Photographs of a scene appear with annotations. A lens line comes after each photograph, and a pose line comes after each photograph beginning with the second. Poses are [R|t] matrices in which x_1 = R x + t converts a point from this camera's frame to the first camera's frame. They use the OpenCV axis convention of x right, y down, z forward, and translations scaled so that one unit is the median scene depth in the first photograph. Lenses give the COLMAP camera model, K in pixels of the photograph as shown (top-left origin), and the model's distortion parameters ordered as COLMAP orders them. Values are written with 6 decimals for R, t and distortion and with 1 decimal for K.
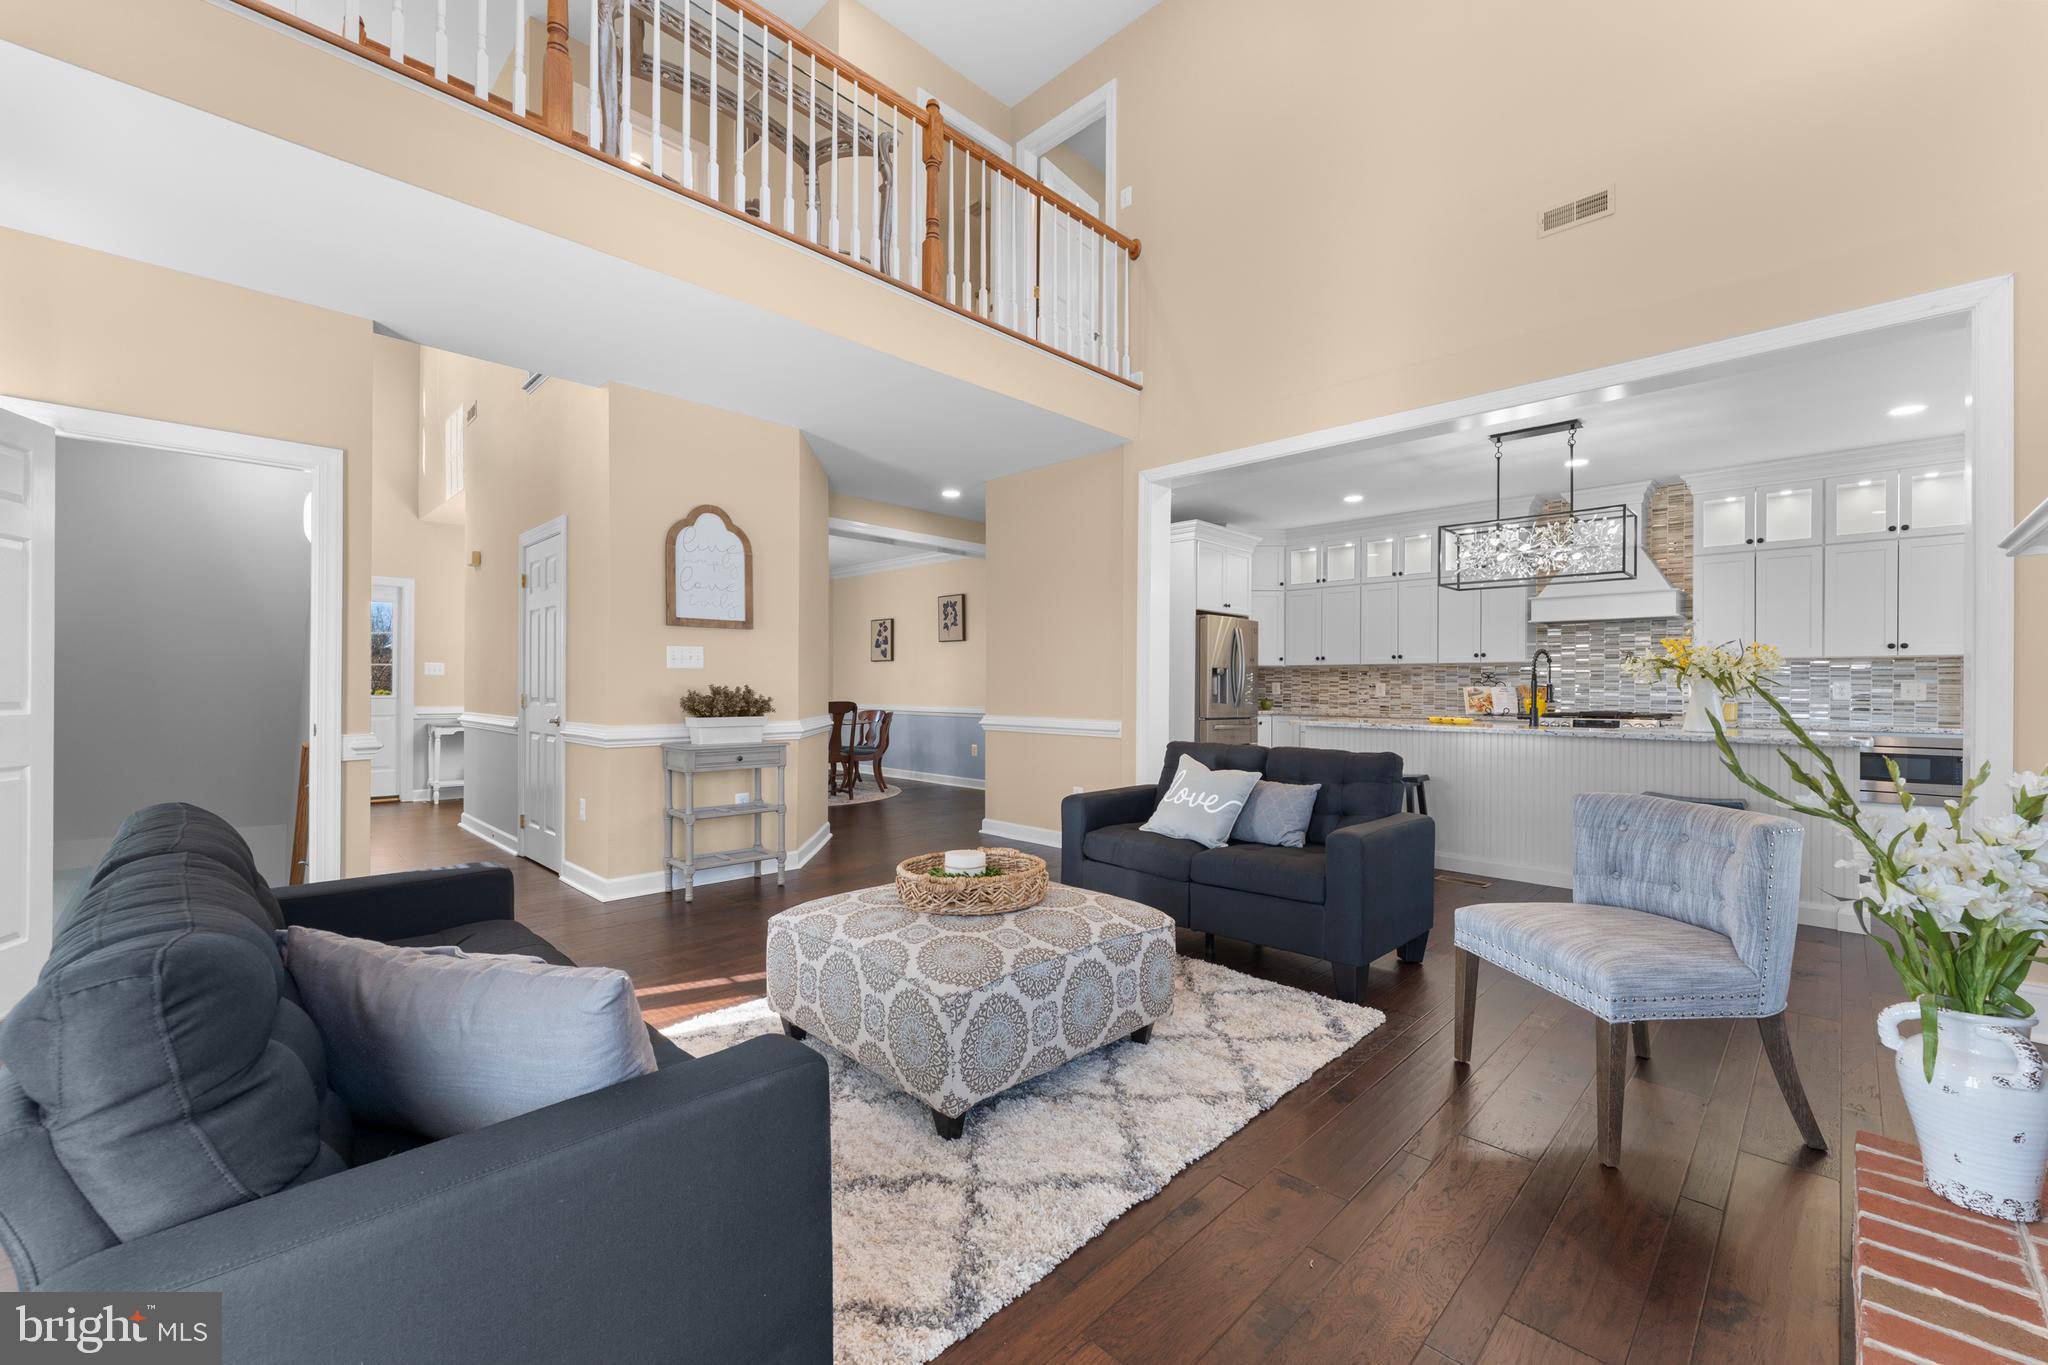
lens RADIAL K [[826.1, 0, 1023.0], [0, 826.1, 683.7], [0, 0, 1]] dist [0.003716, -0.000228]
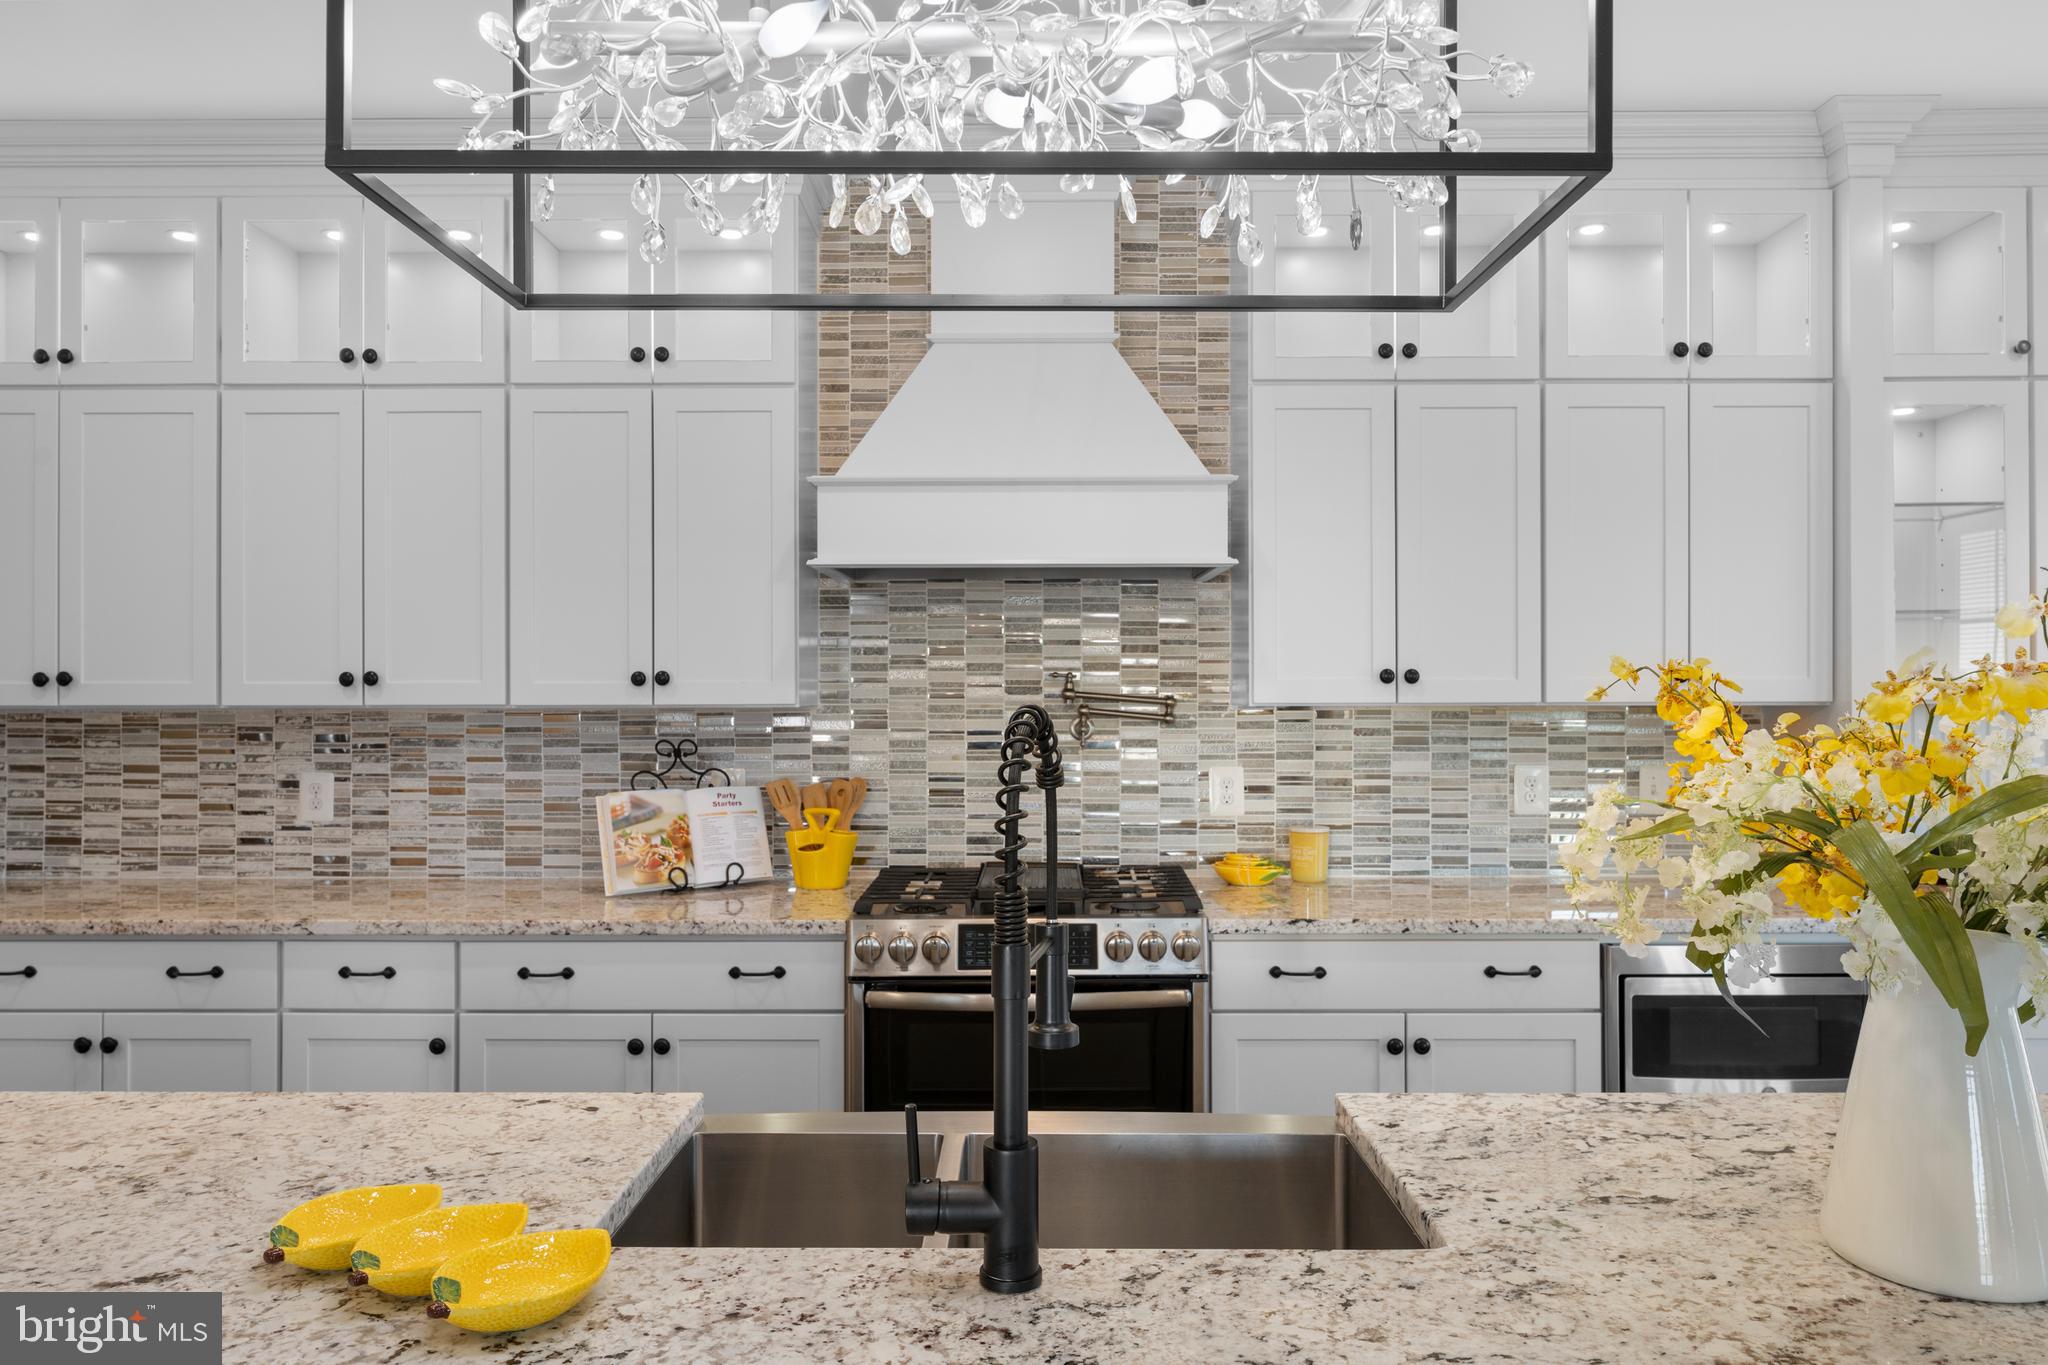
lens RADIAL K [[1330.9, 0, 1018.4], [0, 1330.9, 686.1], [0, 0, 1]] dist [0.009961, -0.000013]
pose [[0.716662, -0.004796, 0.697404, 0.347121], [0.004424, 0.999987, 0.002331, -0.034335], [-0.697406, 0.001415, 0.716674, 0.625699]]
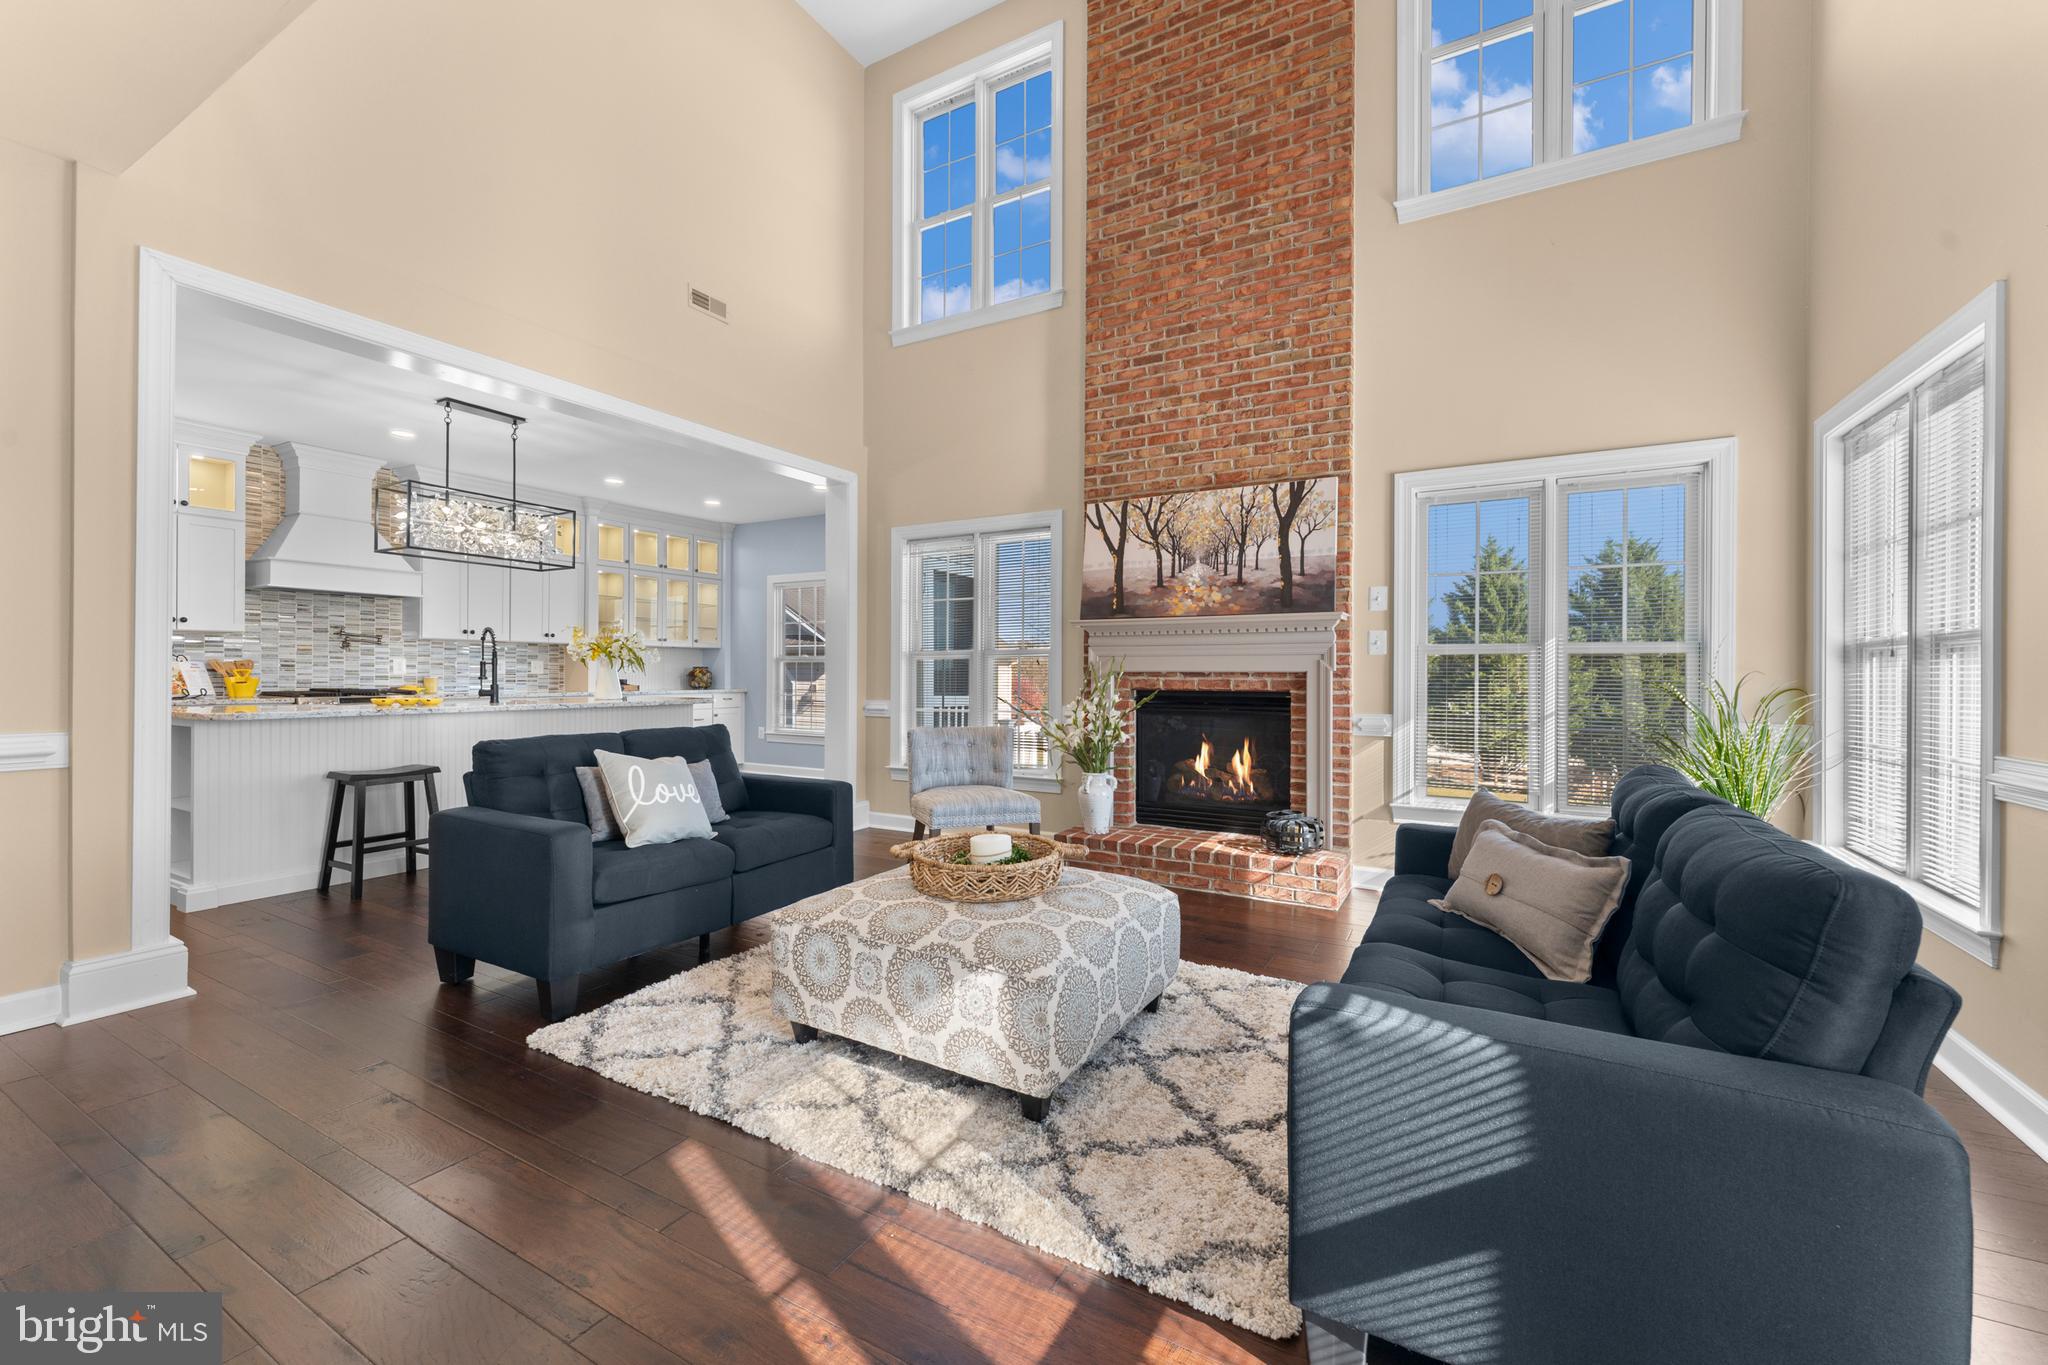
lens RADIAL K [[826.1, 0, 1016.8], [0, 826.1, 673.7], [0, 0, 1]] dist [0.003716, -0.000228]
pose [[-0.260071, -0.011186, 0.965525, -0.401456], [-0.013489, 0.999877, 0.007951, -0.001266], [-0.965495, -0.010956, -0.260190, 0.476613]]
